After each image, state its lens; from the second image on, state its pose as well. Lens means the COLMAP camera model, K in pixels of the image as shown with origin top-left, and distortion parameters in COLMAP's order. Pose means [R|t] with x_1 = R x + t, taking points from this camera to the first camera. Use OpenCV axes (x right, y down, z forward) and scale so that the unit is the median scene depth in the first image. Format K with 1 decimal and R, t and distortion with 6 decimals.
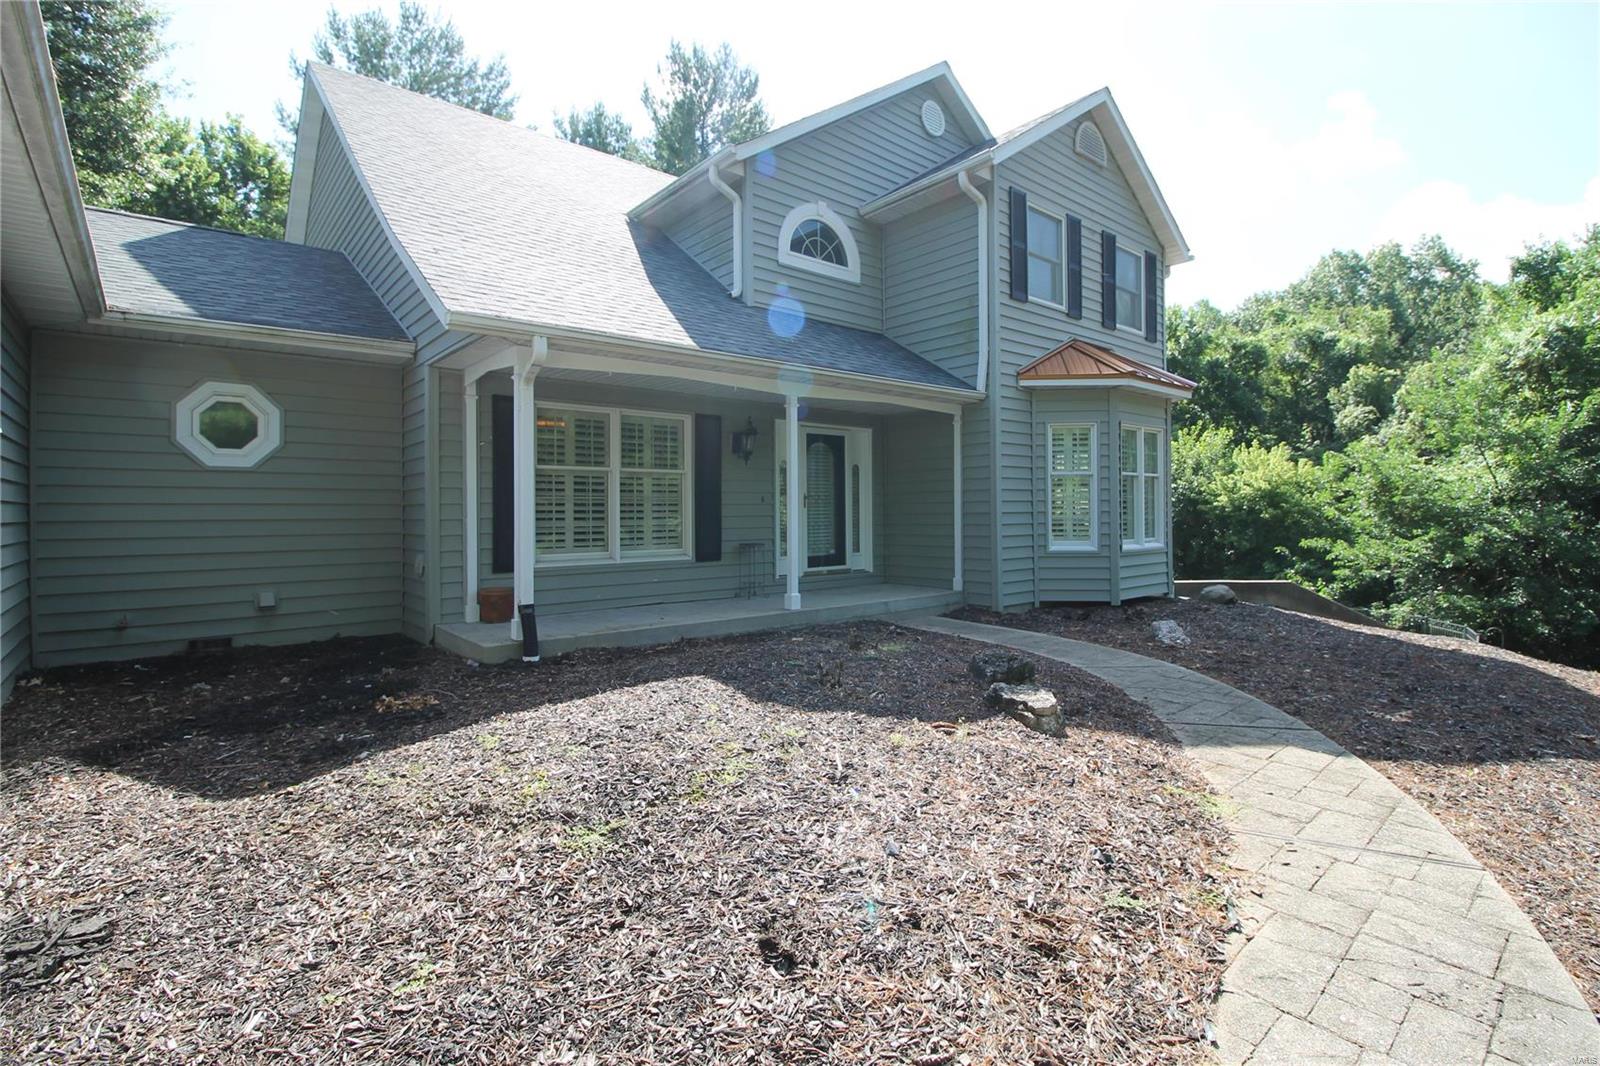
lens RADIAL K [[745.6, 0, 813.8], [0, 745.6, 505.3], [0, 0, 1]] dist [-0.001718, -0.012127]
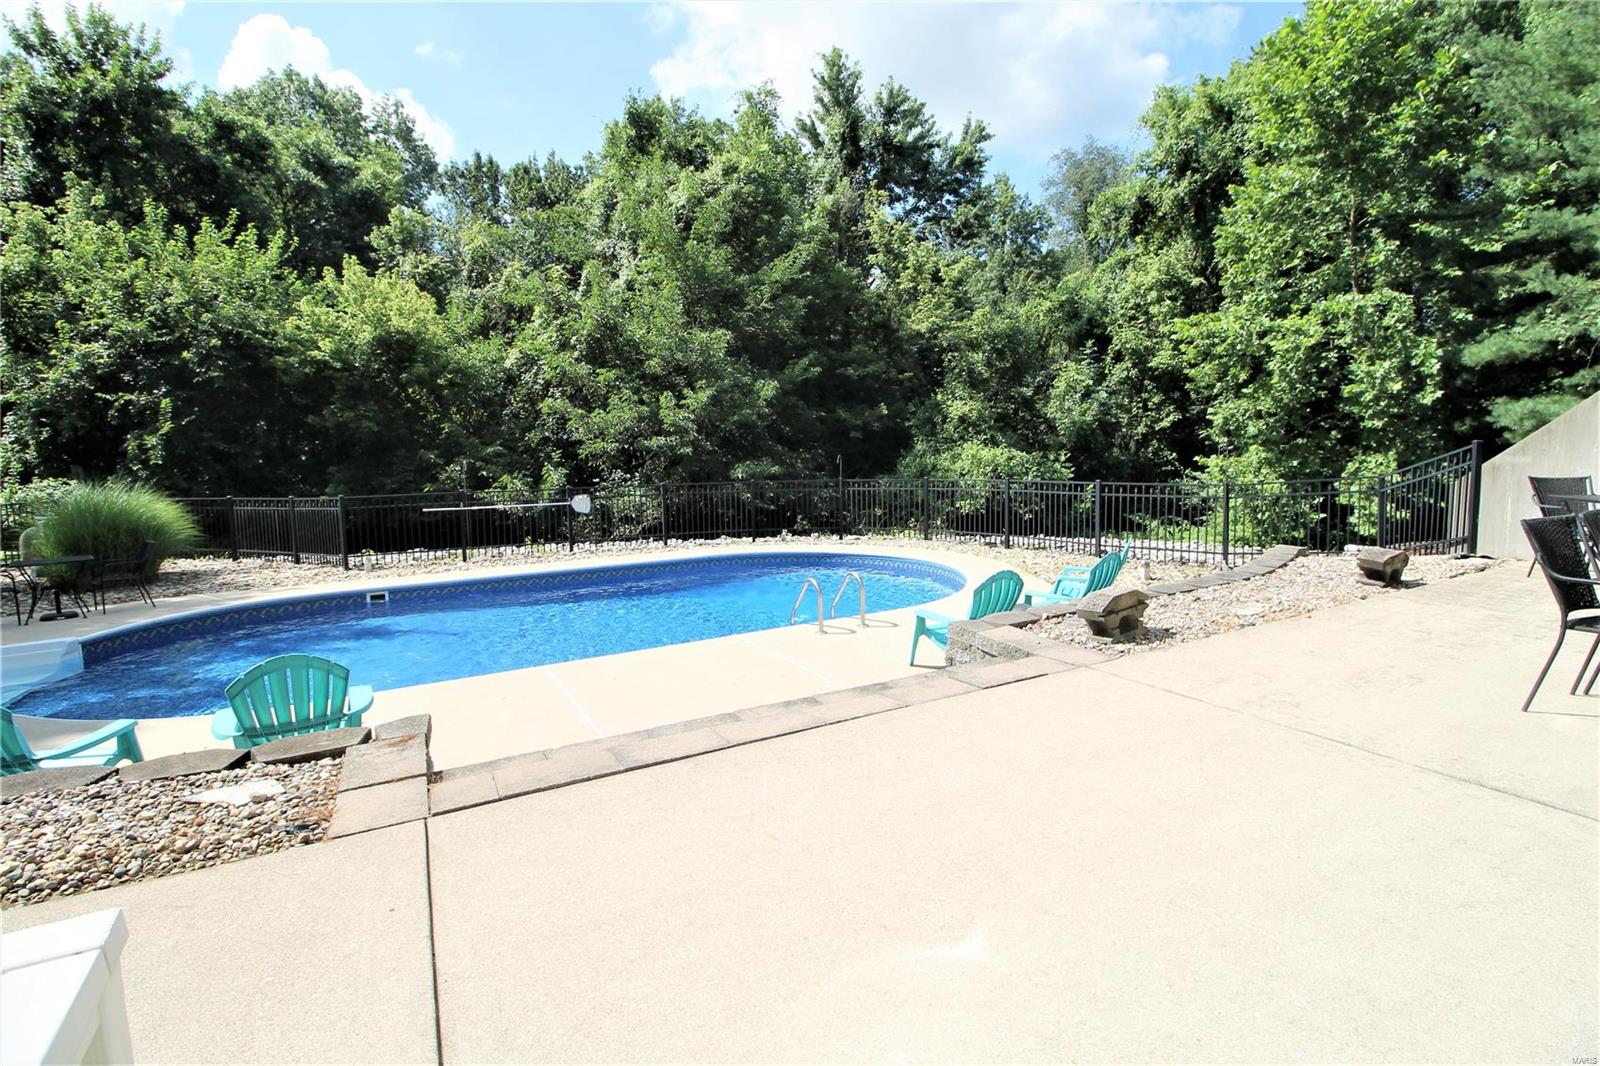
lens RADIAL K [[745.6, 0, 789.7], [0, 745.6, 522.1], [0, 0, 1]] dist [-0.001718, -0.012127]
pose [[0.223756, -0.102671, 0.969222, 0.233031], [0.009074, 0.994612, 0.103266, 0.259027], [-0.974603, -0.014312, 0.223483, 1.935509]]
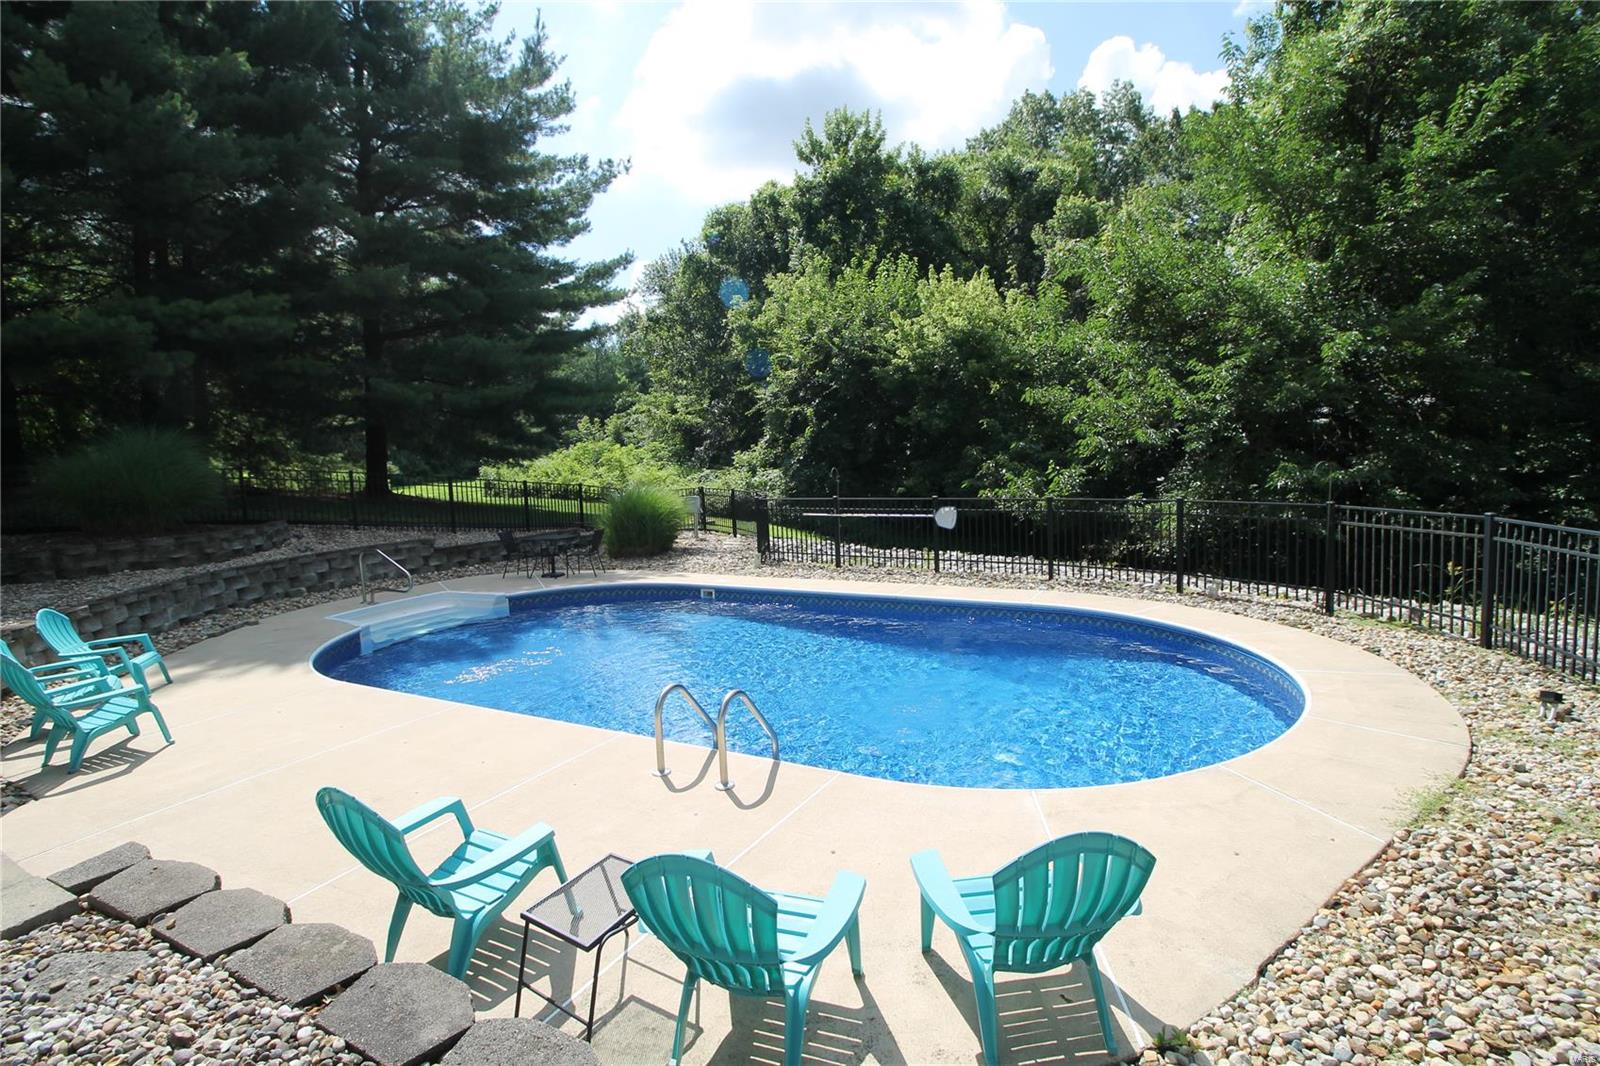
lens RADIAL K [[745.6, 0, 810.5], [0, 745.6, 511.1], [0, 0, 1]] dist [-0.001718, -0.012127]
pose [[0.937722, -0.067810, 0.340704, 0.922969], [0.039318, 0.995179, 0.089854, 0.239713], [-0.345154, -0.070863, 0.935867, 1.572519]]
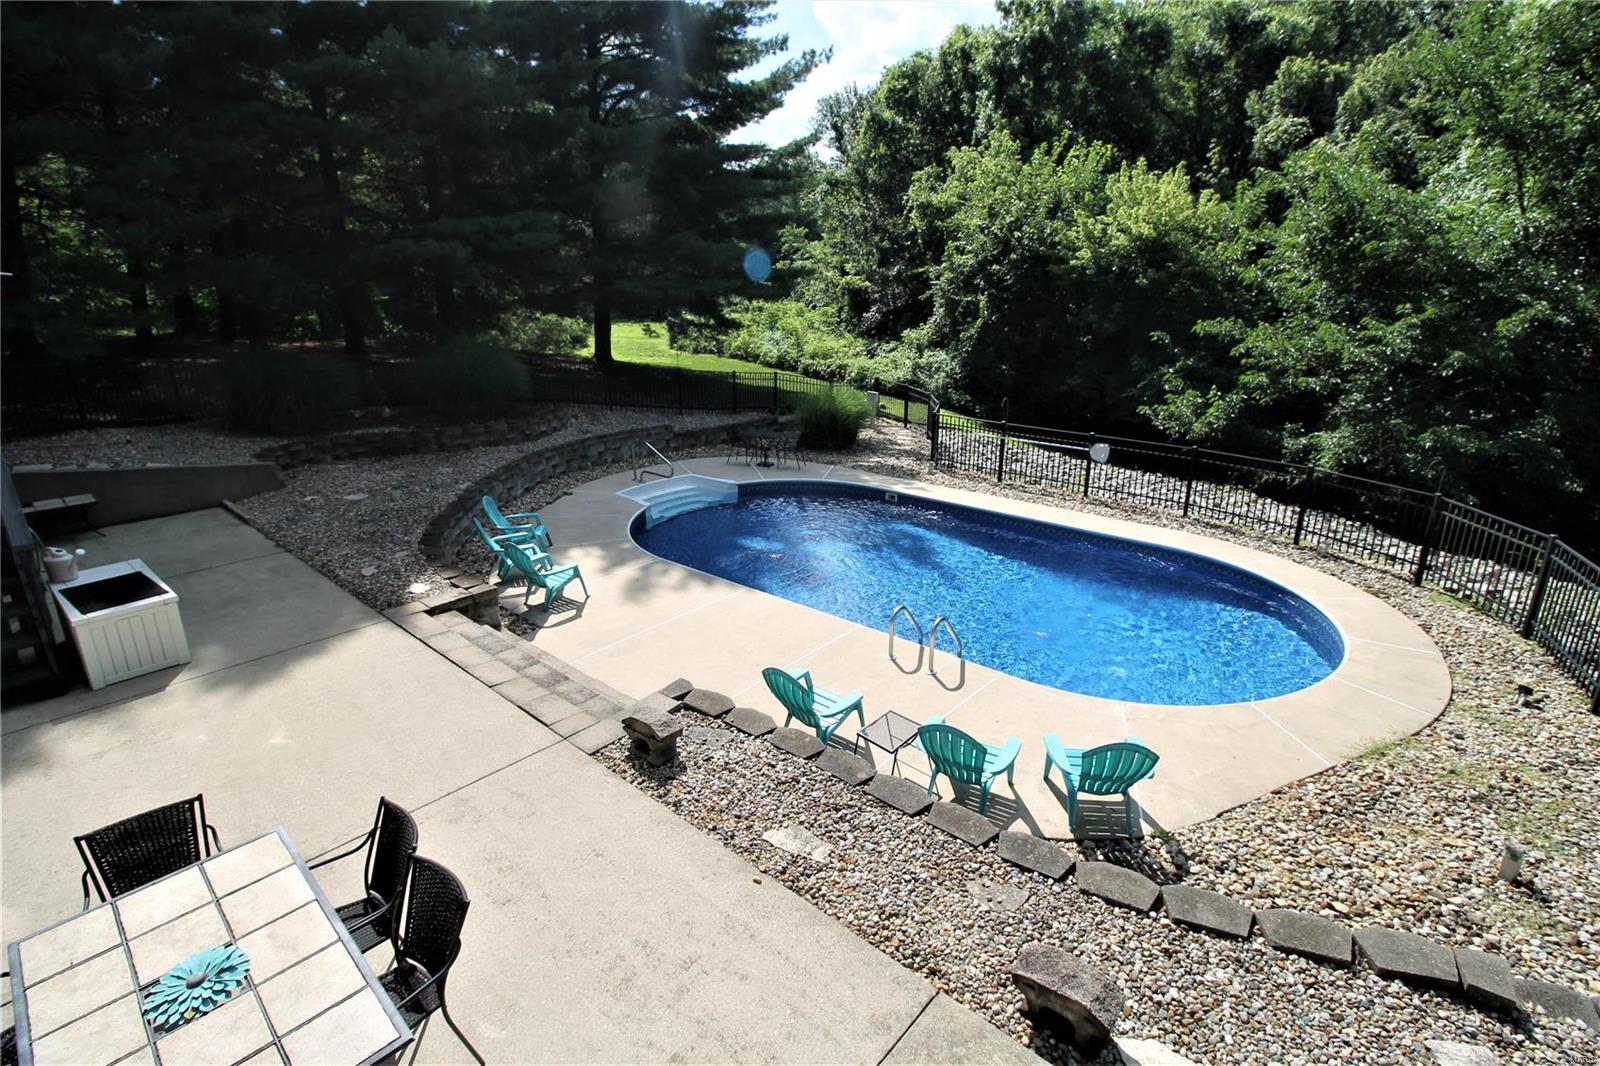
lens RADIAL K [[745.6, 0, 809.7], [0, 745.6, 511.1], [0, 0, 1]] dist [-0.001718, -0.012127]
pose [[0.988618, -0.043564, 0.144003, 0.779795], [-0.001238, 0.954771, 0.297341, 0.044972], [-0.150443, -0.294135, 0.943849, 1.329644]]
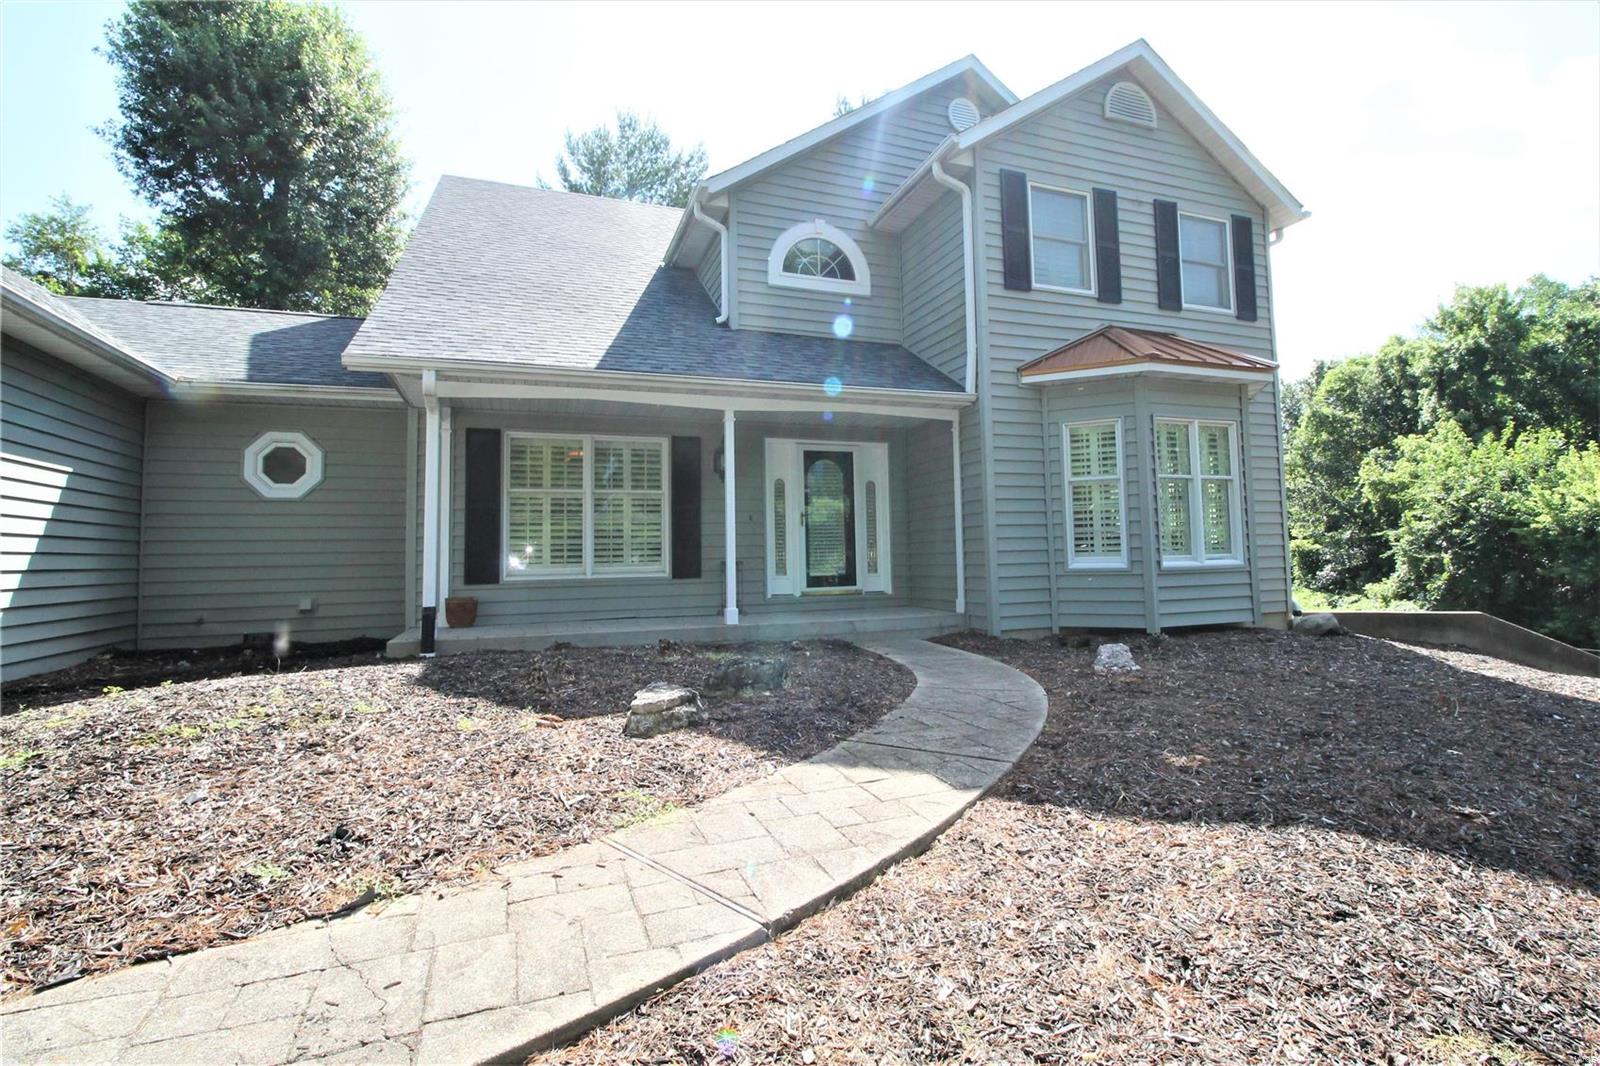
lens RADIAL K [[745.6, 0, 816.3], [0, 745.6, 505.8], [0, 0, 1]] dist [-0.001718, -0.012127]
pose [[0.940728, -0.035164, -0.337333, 0.351626], [0.016500, 0.998178, -0.058035, 0.035454], [0.338759, 0.049030, 0.939595, 0.084714]]
